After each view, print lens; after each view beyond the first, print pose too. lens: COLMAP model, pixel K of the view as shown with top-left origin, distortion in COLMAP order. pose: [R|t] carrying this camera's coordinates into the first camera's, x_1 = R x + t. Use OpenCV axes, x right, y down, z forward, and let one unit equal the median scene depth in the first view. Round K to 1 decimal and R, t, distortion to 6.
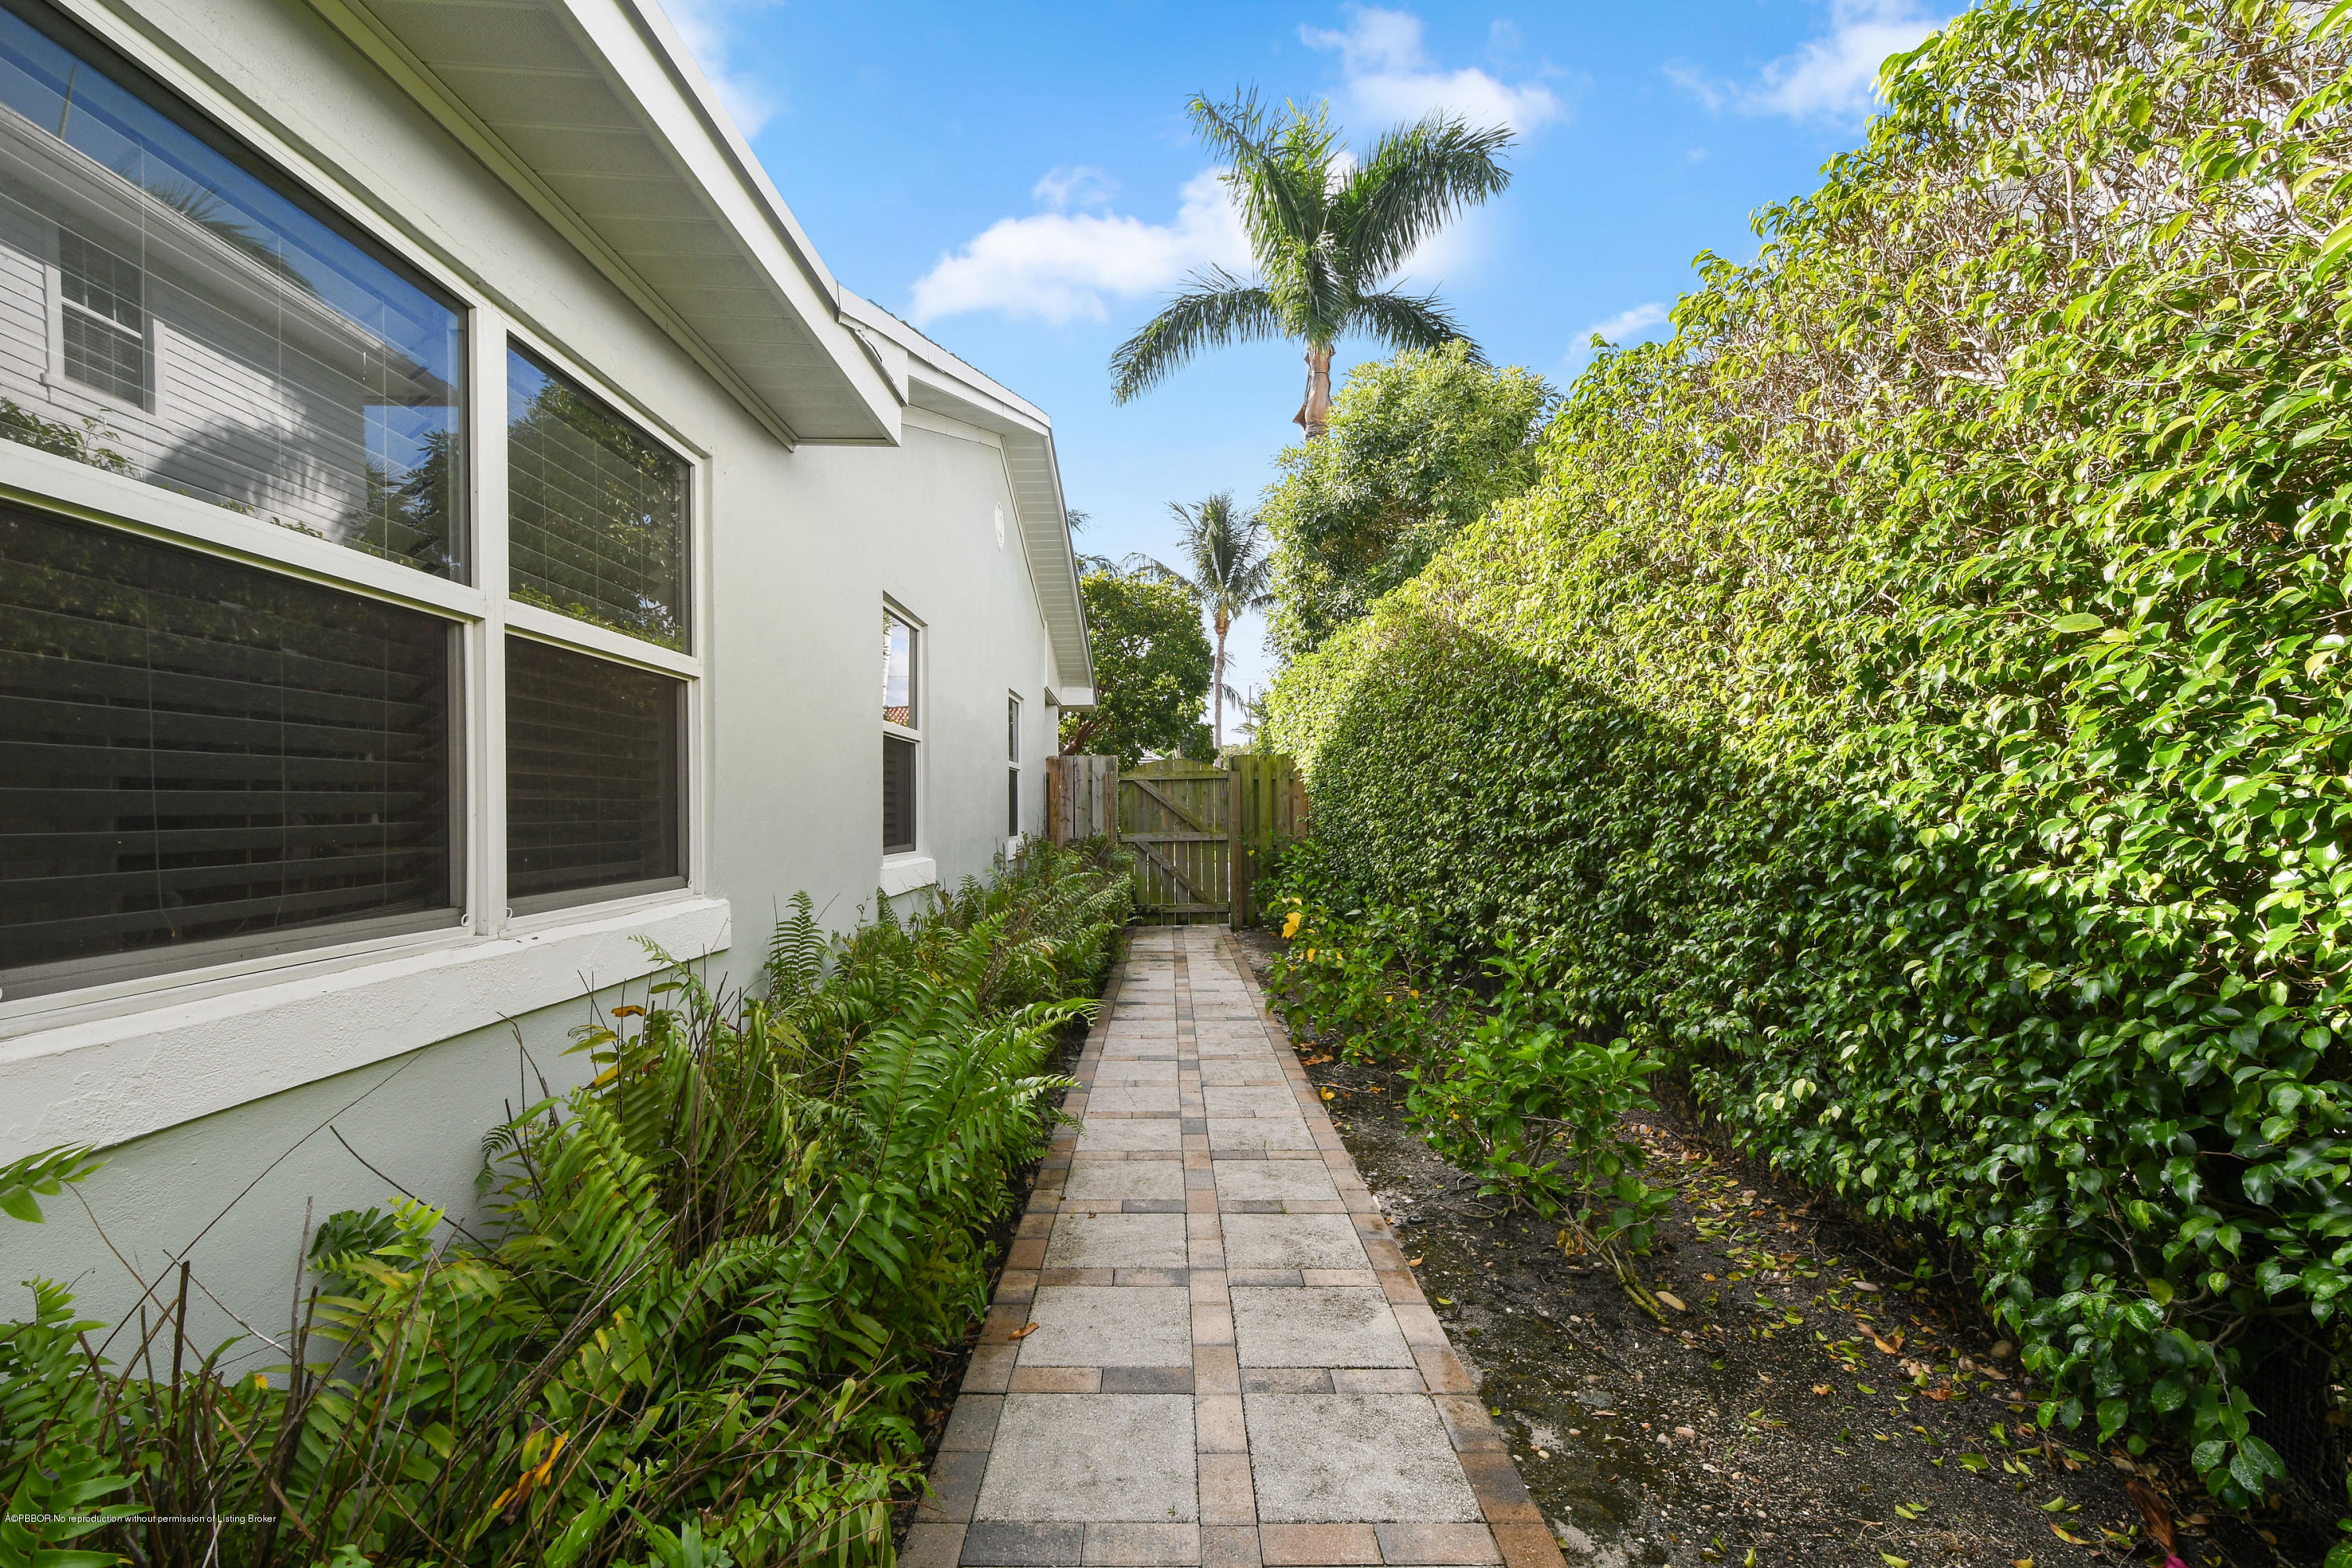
lens RADIAL K [[1052.7, 0, 1166.8], [0, 1052.7, 808.6], [0, 0, 1]] dist [0.004588, 0.000873]
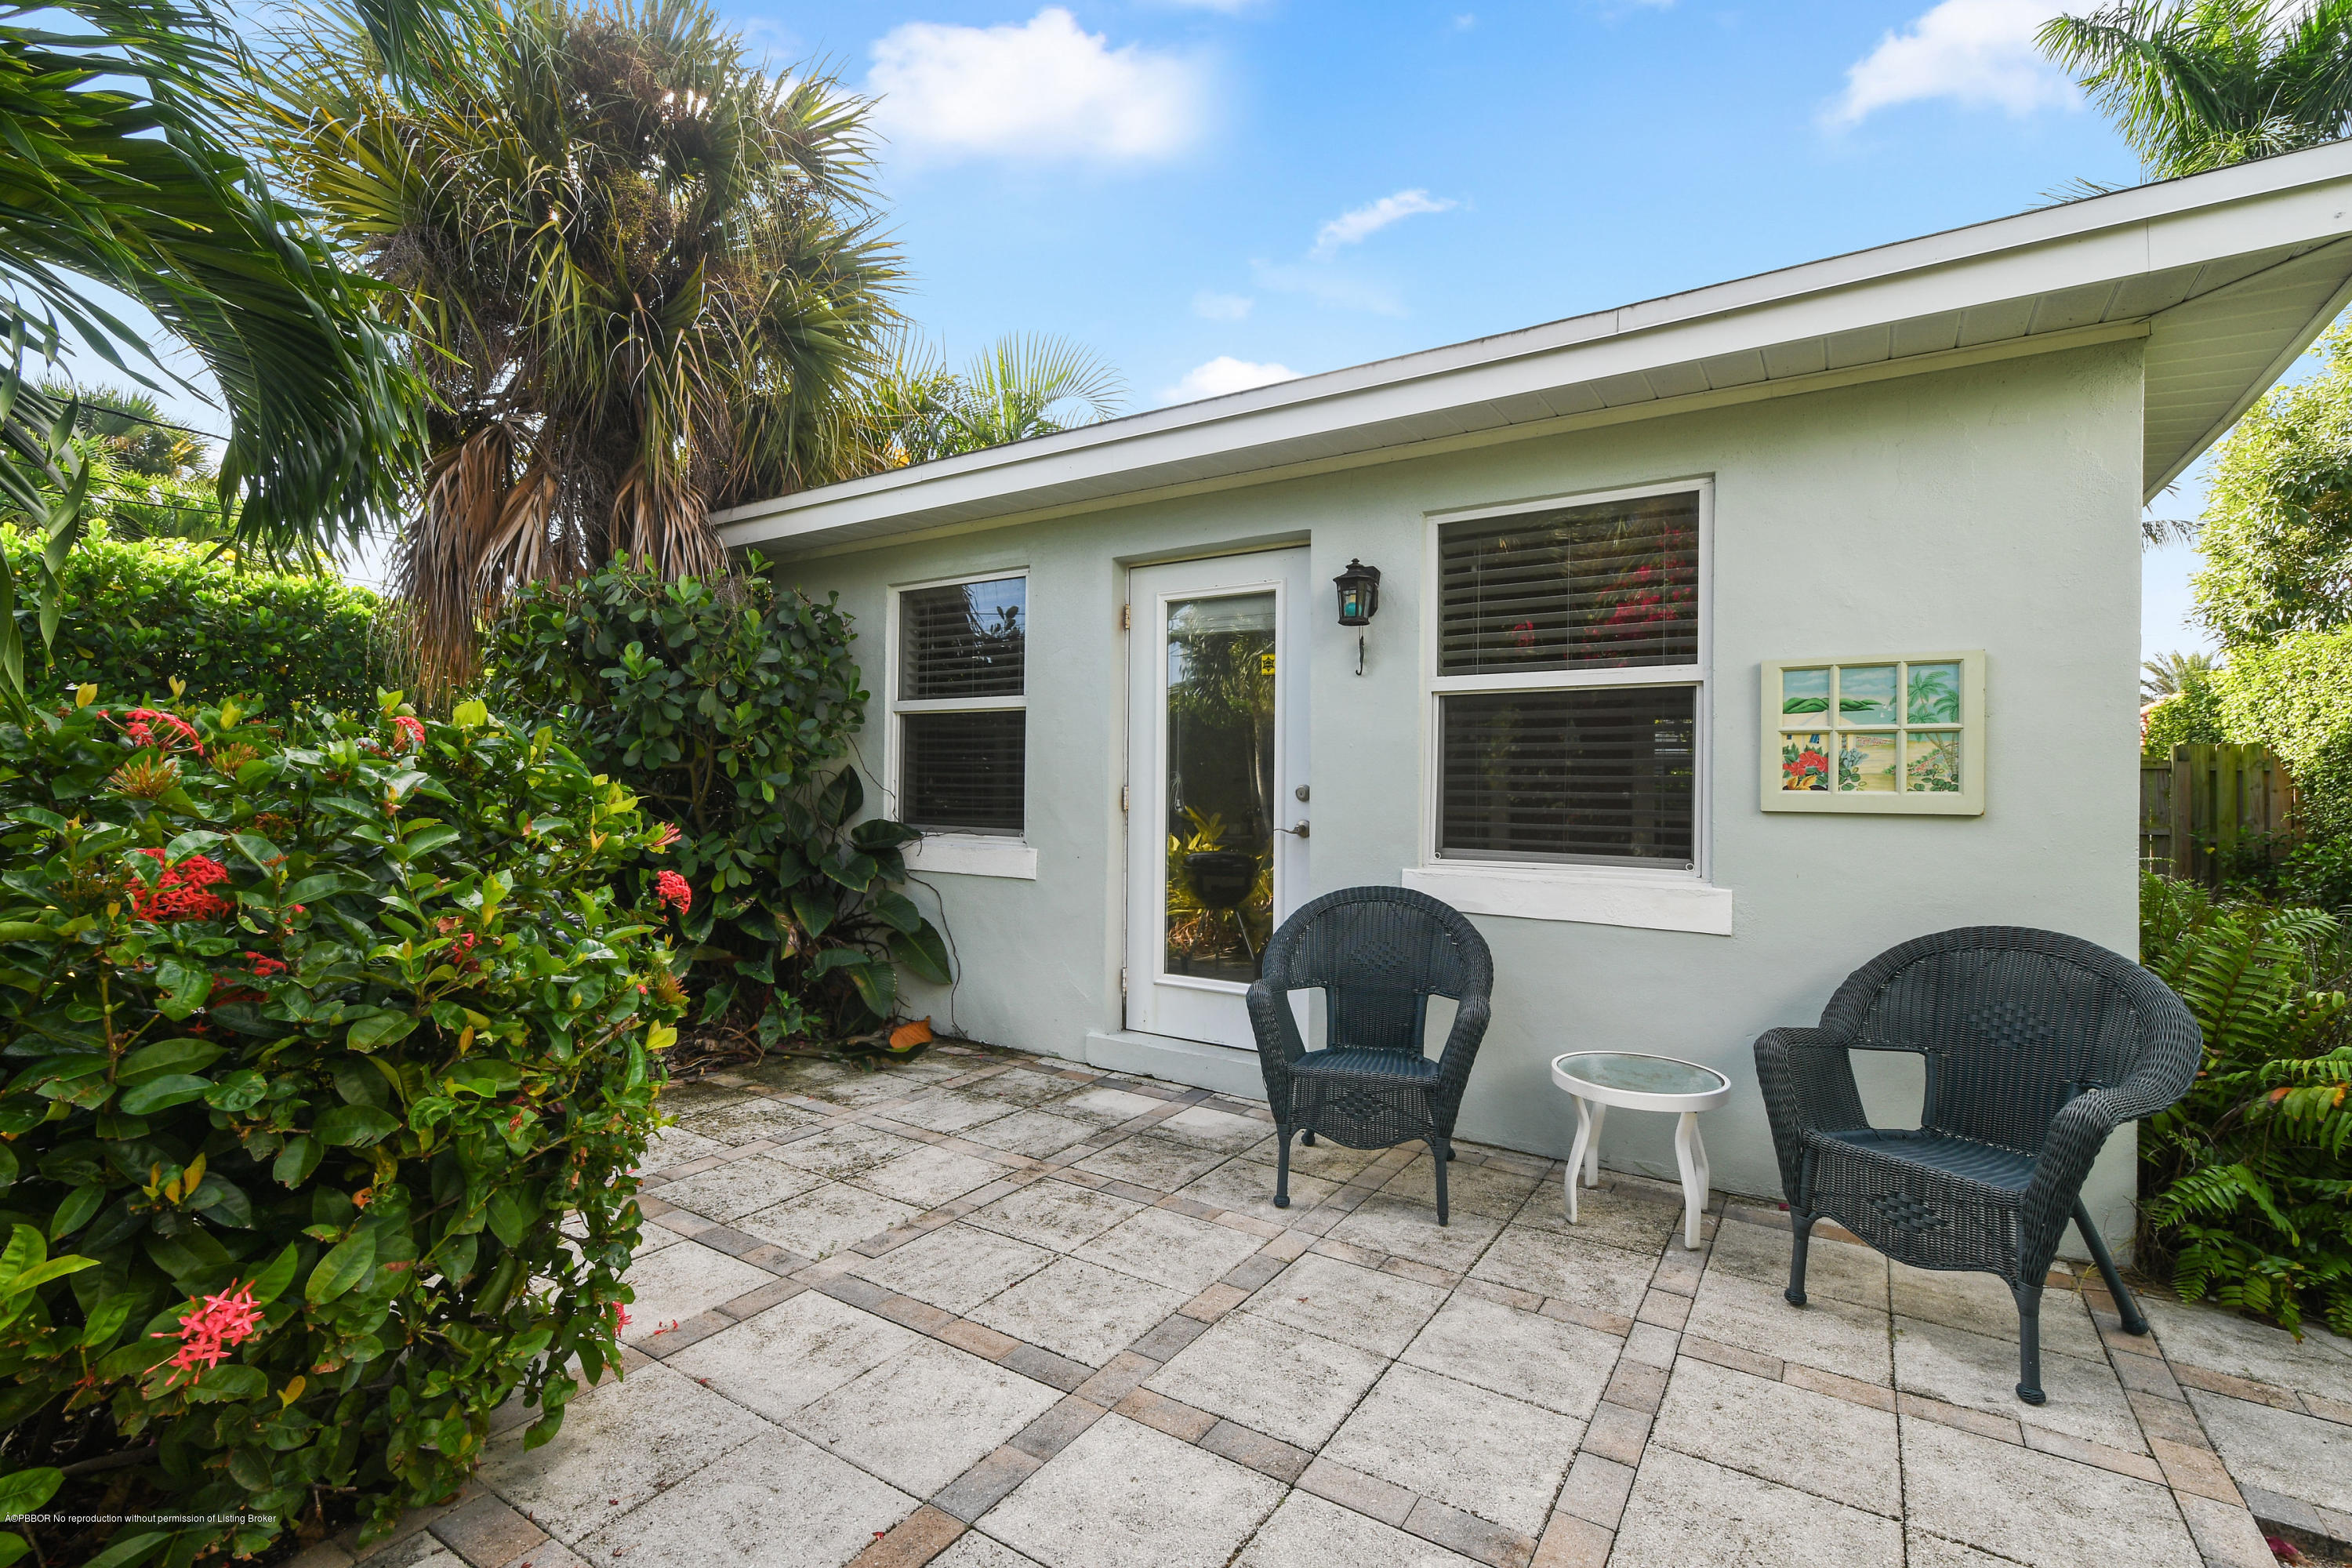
lens RADIAL K [[1049.1, 0, 1176.0], [0, 1049.1, 784.0], [0, 0, 1]] dist [0.003599, -0.000056]
pose [[0.834201, 0.015329, -0.551247, -0.146866], [-0.017755, 0.999842, 0.000934, -0.001483], [0.551174, 0.009009, 0.834342, -0.244083]]
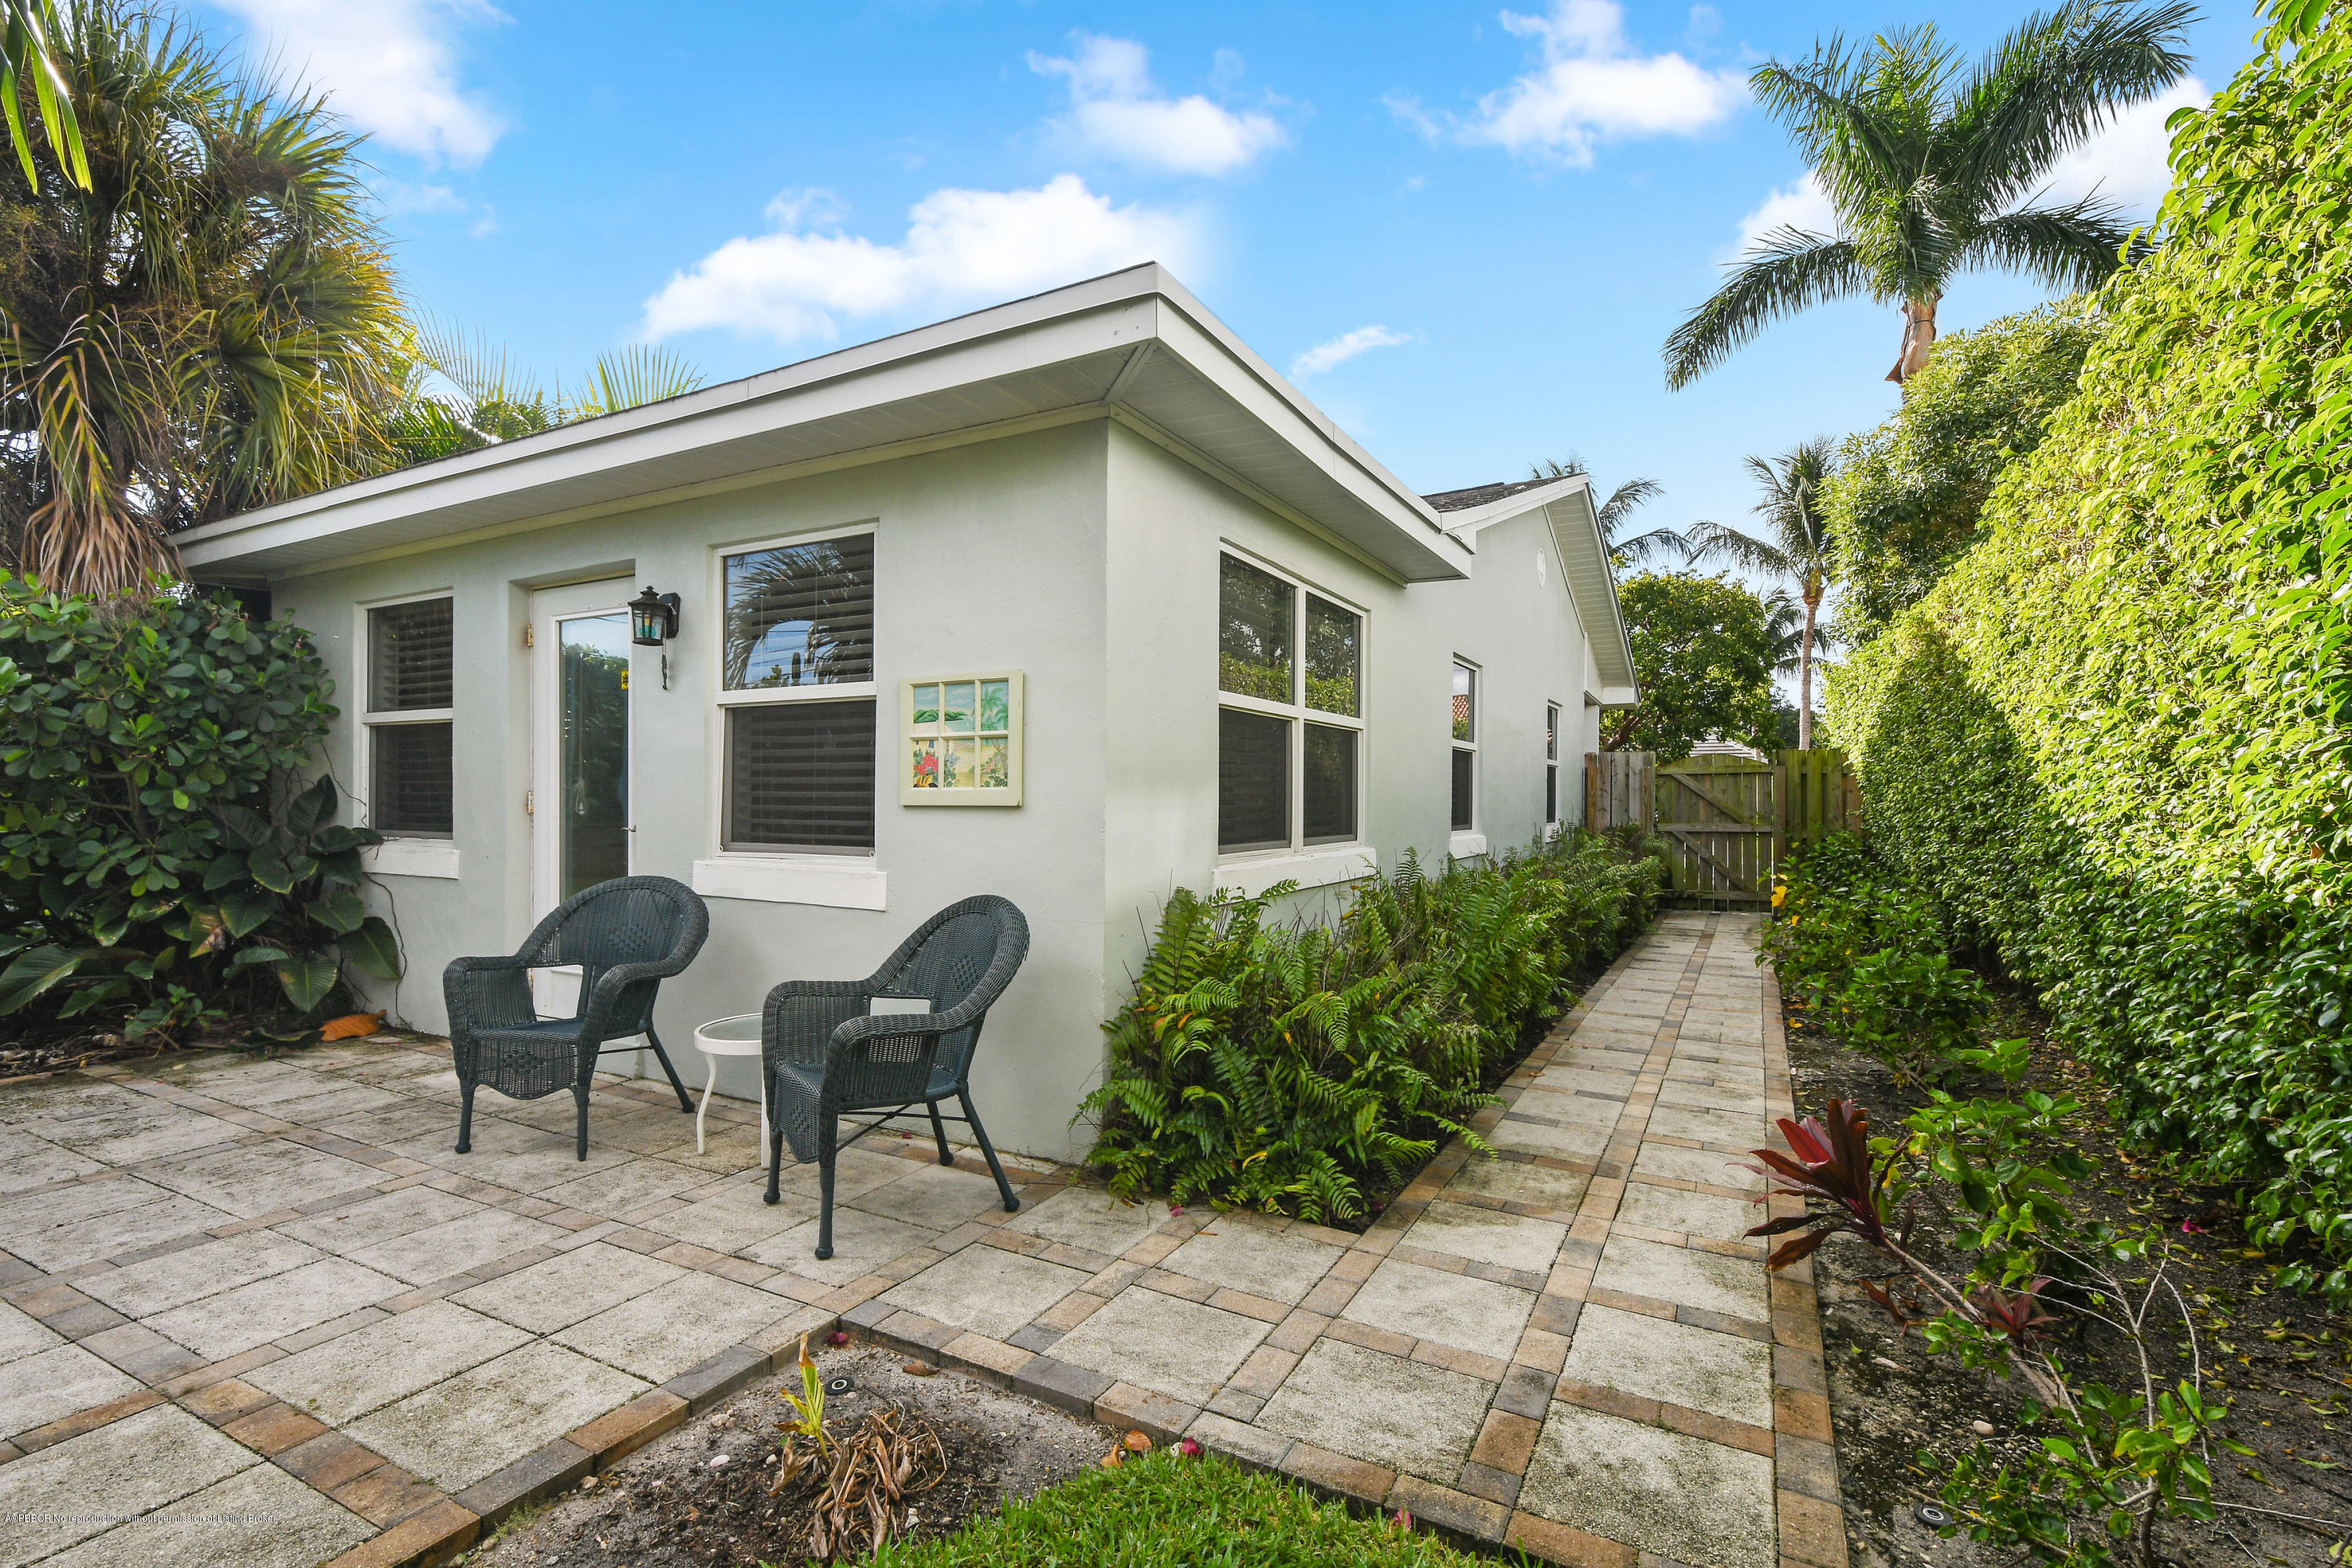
lens RADIAL K [[1052.7, 0, 1166.8], [0, 1052.7, 808.6], [0, 0, 1]] dist [0.004588, 0.000873]
pose [[0.875614, 0.013862, -0.482813, 0.035677], [-0.008807, 0.999880, 0.012737, -0.000877], [0.482932, -0.006900, 0.875631, -0.183733]]
